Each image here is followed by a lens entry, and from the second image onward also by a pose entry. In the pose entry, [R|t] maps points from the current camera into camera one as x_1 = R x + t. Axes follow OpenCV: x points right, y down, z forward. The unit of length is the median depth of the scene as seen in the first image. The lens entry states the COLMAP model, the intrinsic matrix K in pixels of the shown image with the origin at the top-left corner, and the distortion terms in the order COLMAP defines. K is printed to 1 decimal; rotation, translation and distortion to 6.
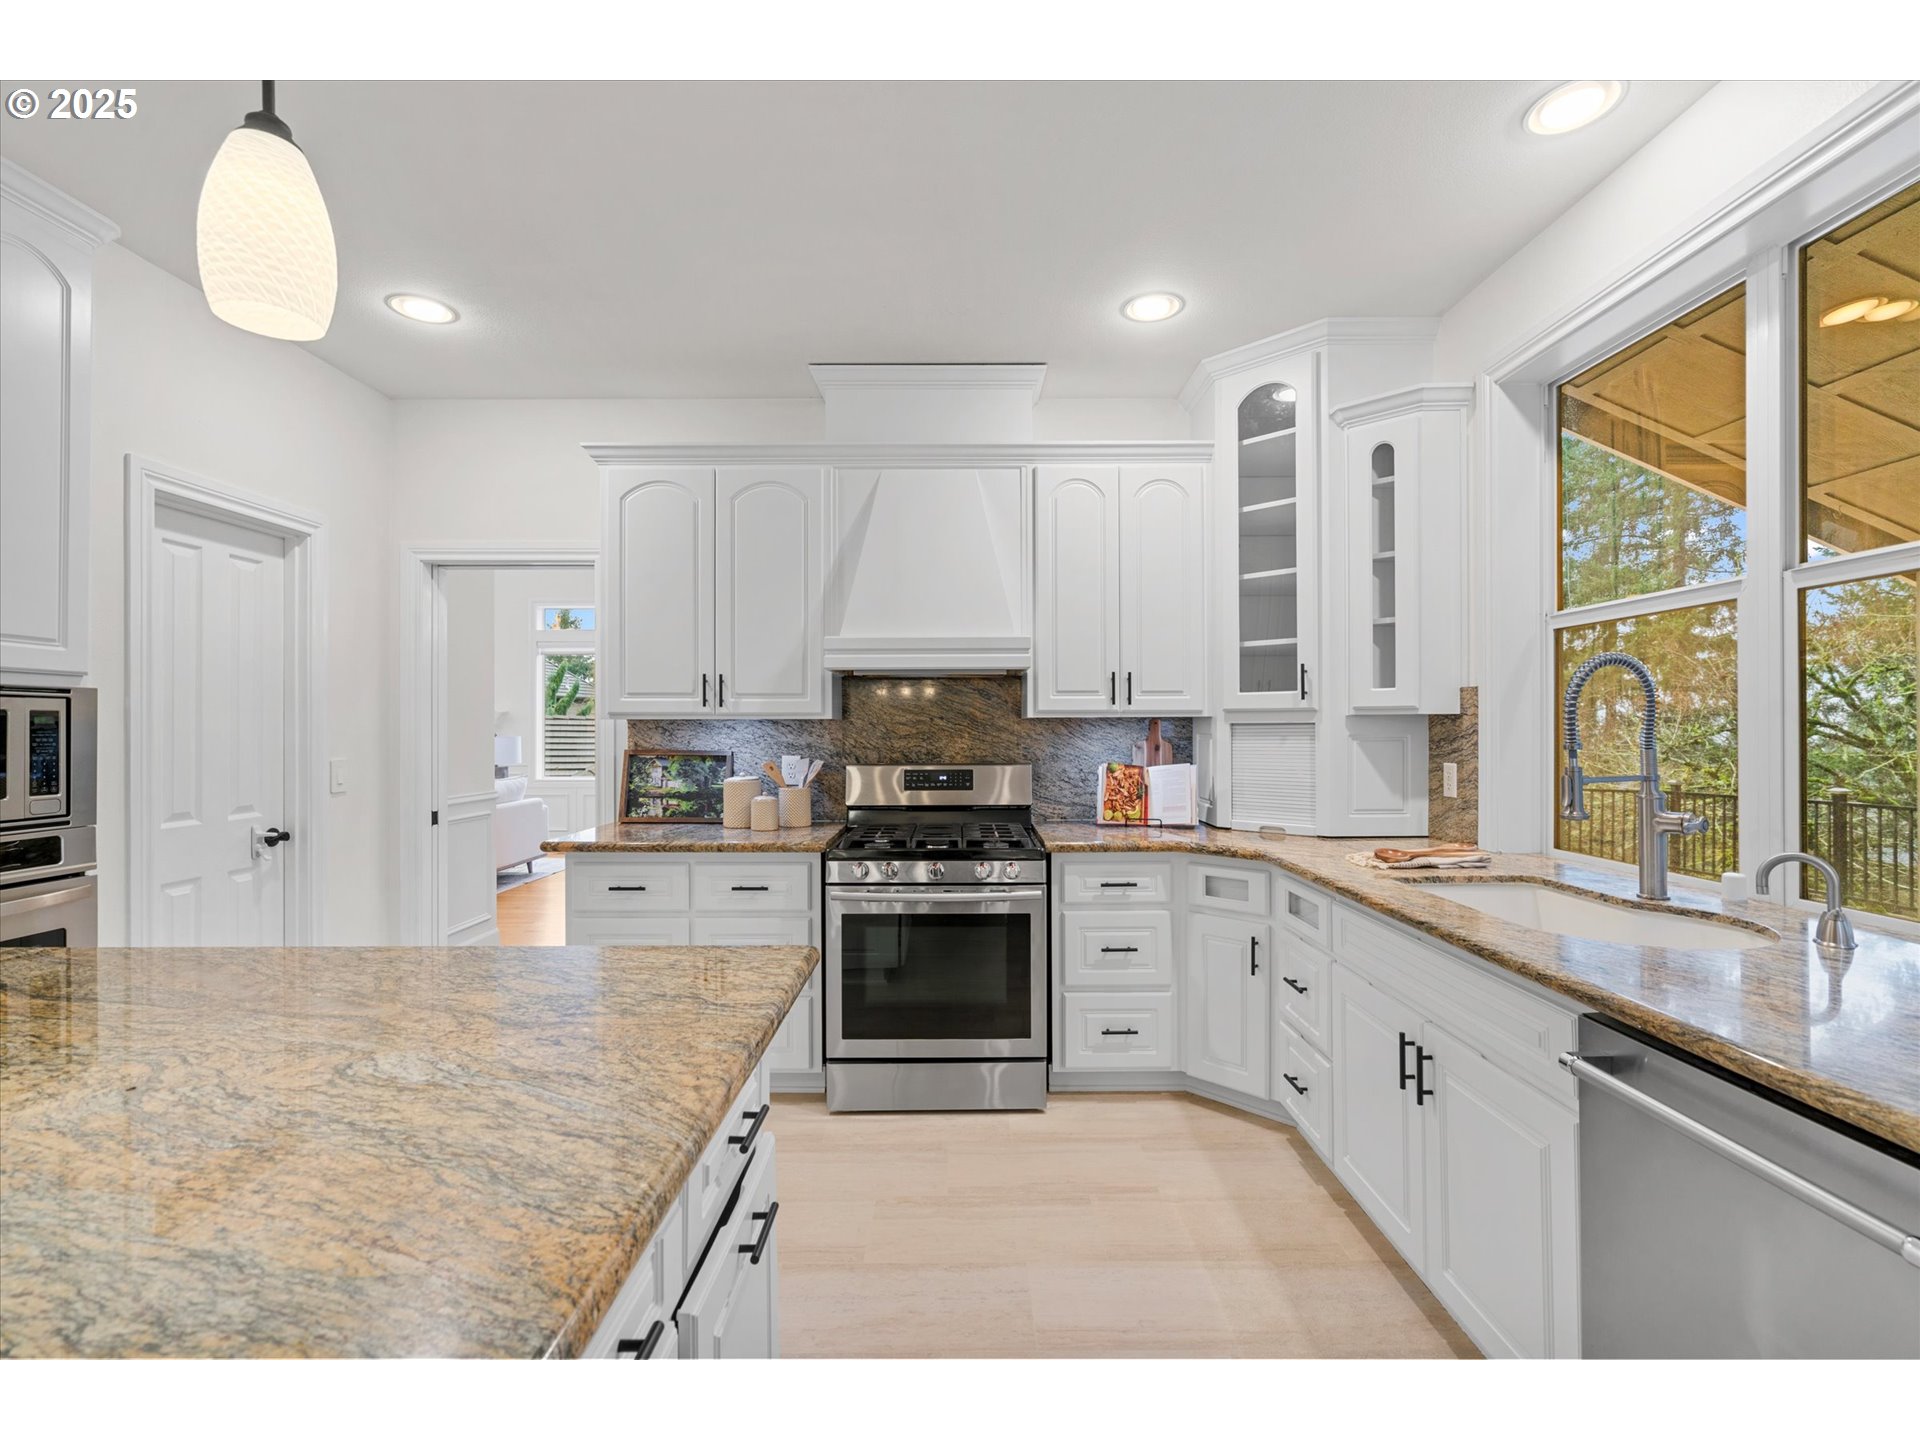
lens RADIAL K [[888.8, 0, 971.9], [0, 888.8, 730.0], [0, 0, 1]] dist [-0.008491, 0.003974]
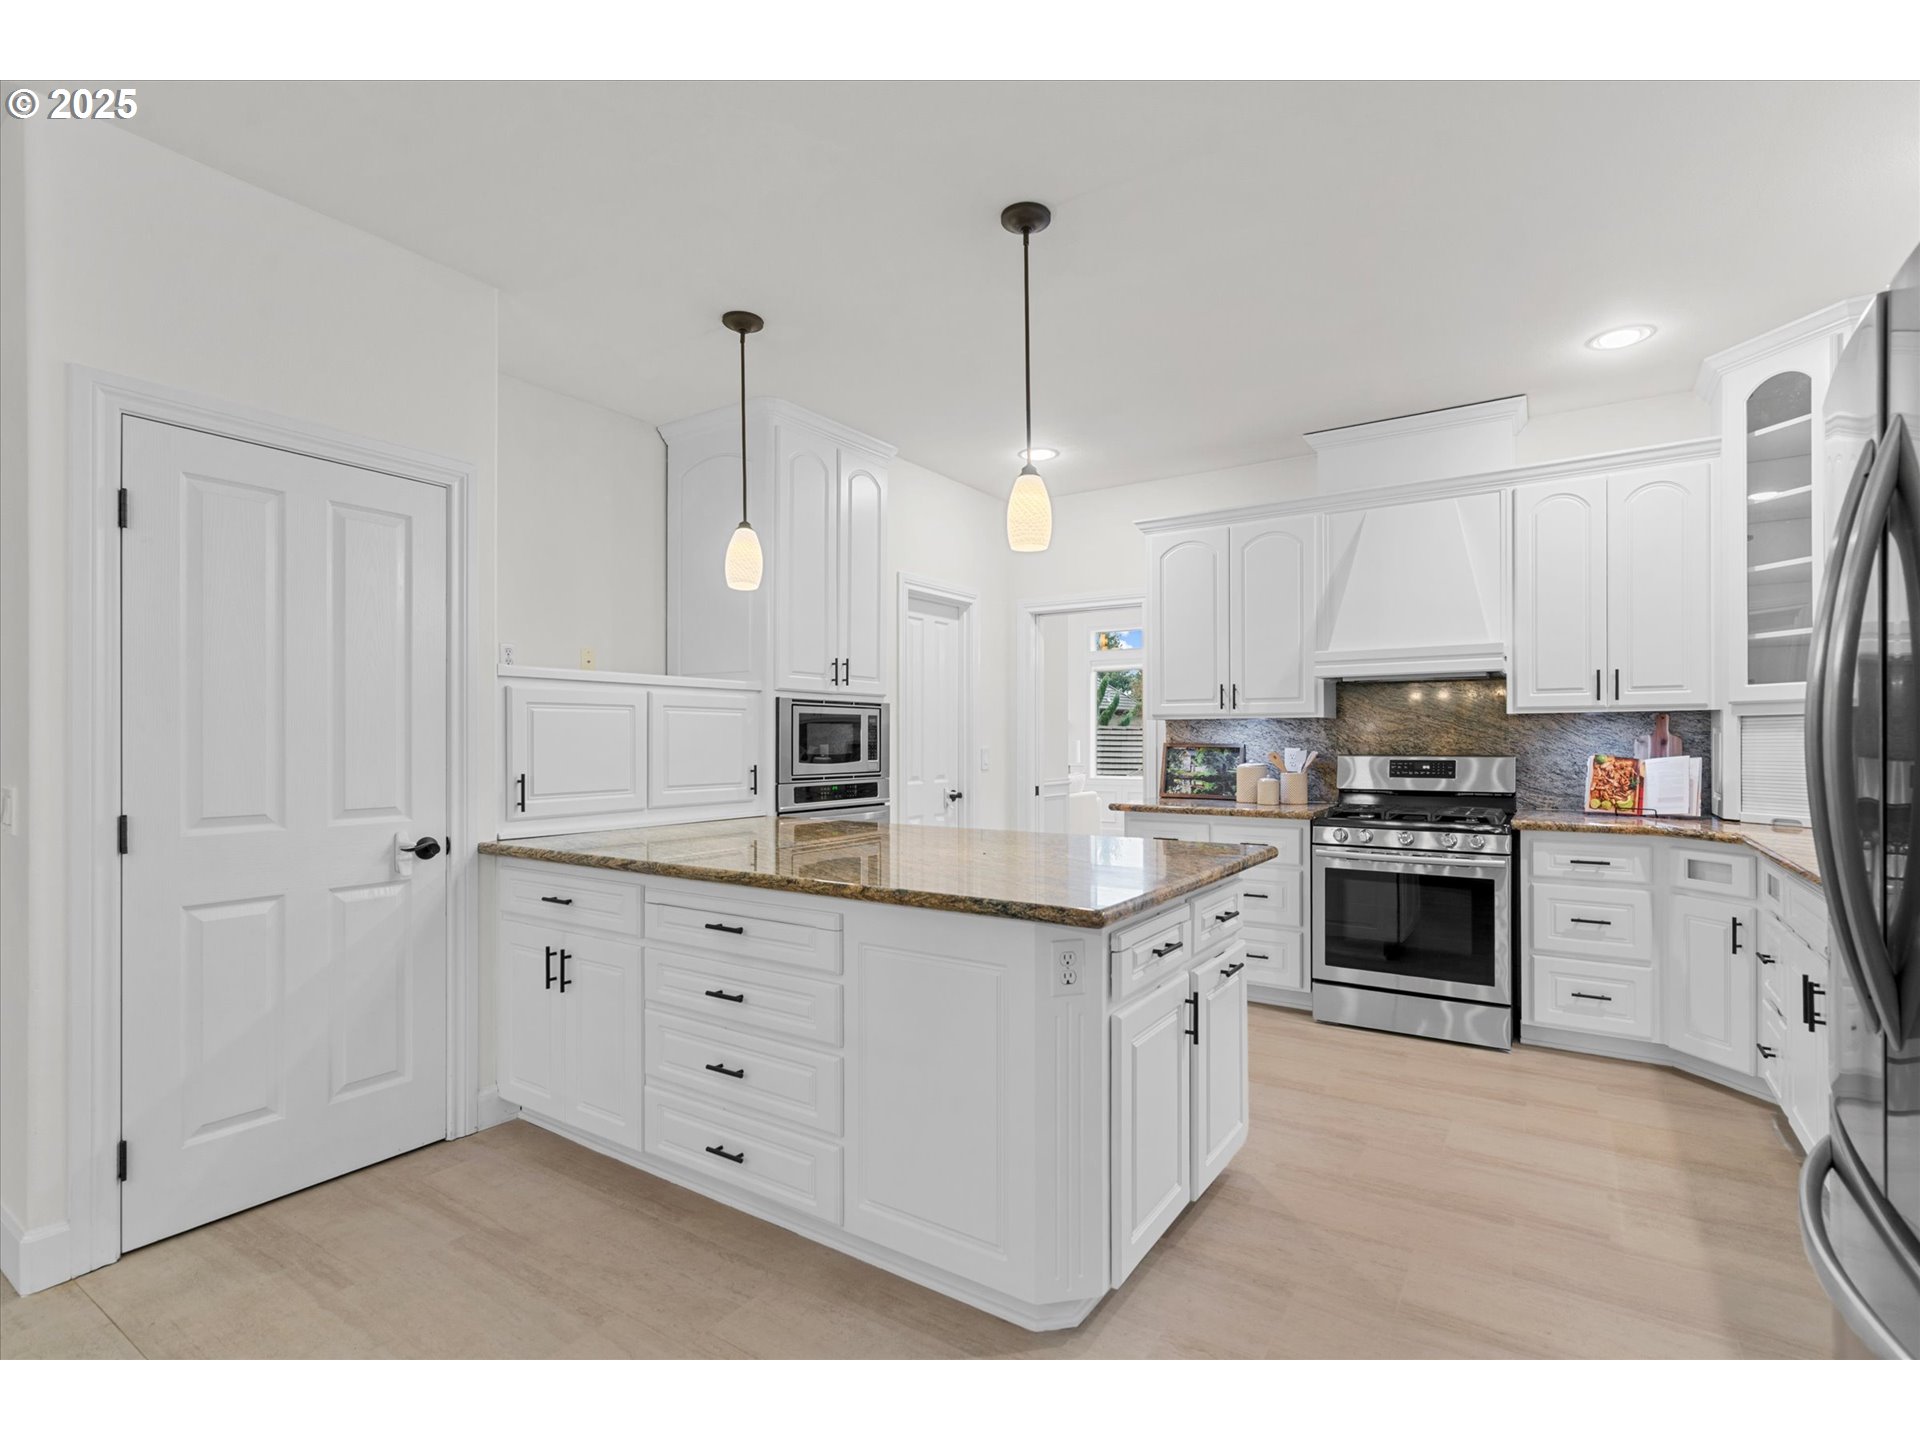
lens RADIAL K [[888.8, 0, 975.0], [0, 888.8, 739.2], [0, 0, 1]] dist [-0.008491, 0.003974]
pose [[0.836881, -0.000057, -0.547385, 0.114626], [-0.000002, 1.000000, -0.000107, 0.018586], [0.547385, 0.000091, 0.836881, -0.304490]]
